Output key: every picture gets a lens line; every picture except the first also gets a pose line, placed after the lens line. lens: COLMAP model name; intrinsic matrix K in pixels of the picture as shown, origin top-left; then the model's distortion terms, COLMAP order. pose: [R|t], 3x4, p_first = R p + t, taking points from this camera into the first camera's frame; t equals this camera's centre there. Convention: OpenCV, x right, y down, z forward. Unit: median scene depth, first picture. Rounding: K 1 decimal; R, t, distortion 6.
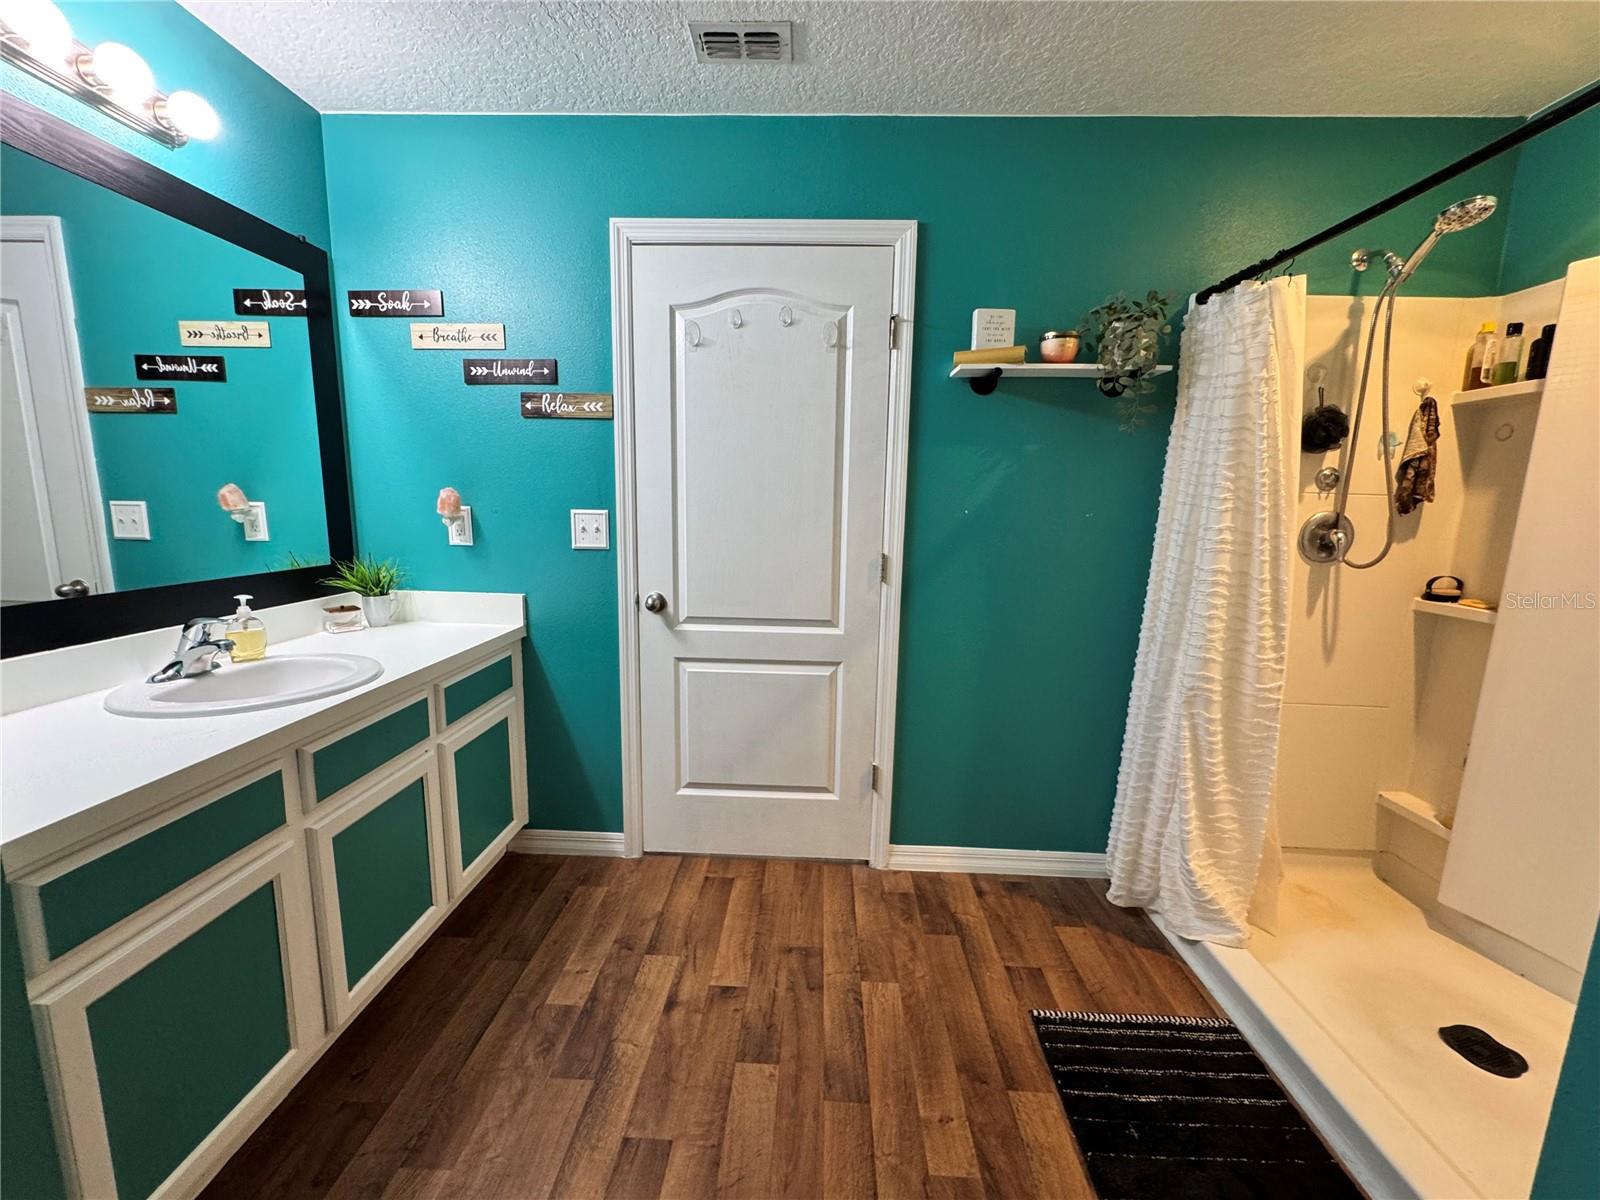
lens RADIAL K [[645.3, 0, 803.2], [0, 645.3, 602.2], [0, 0, 1]] dist [-0.006705, 0.002654]
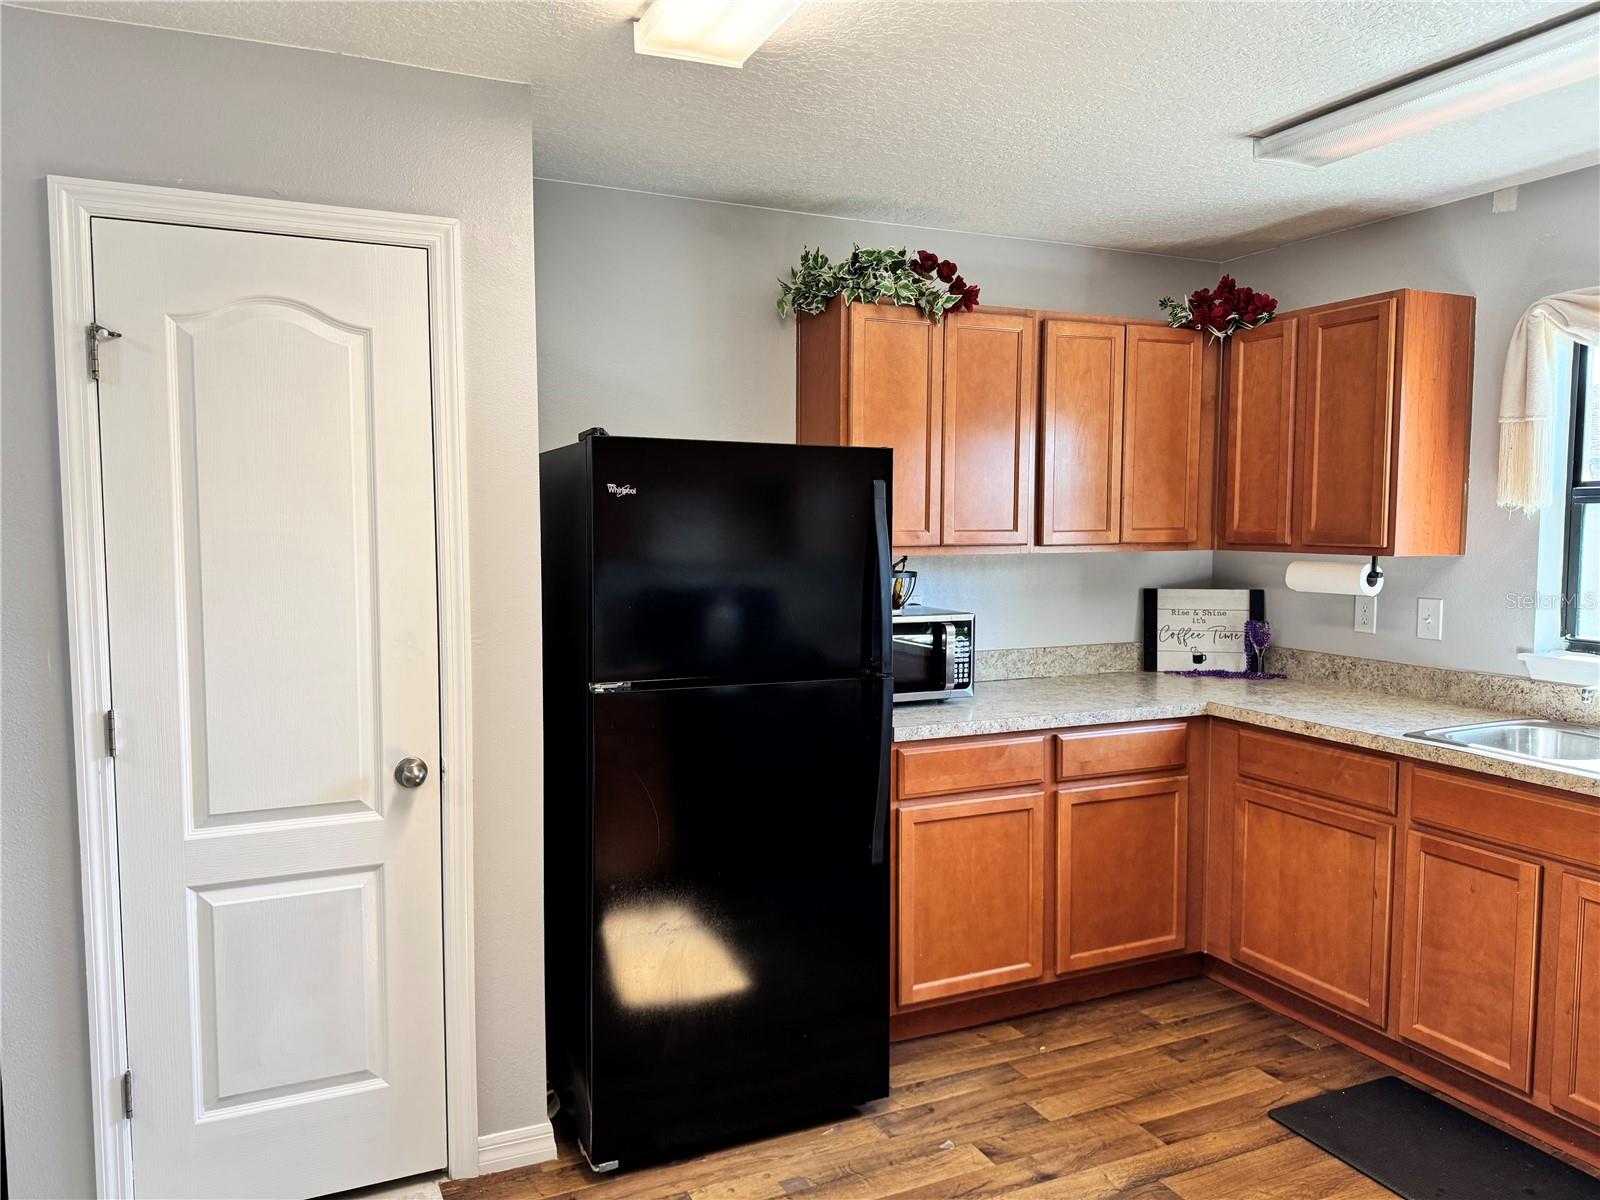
lens RADIAL K [[1128.6, 0, 797.7], [0, 1128.6, 595.2], [0, 0, 1]] dist [0.074575, -0.089621]
pose [[-0.453632, -0.081316, 0.887471, -1.215295], [0.132729, 0.978558, 0.157506, -0.397907], [-0.881250, 0.189243, -0.433113, 1.605957]]
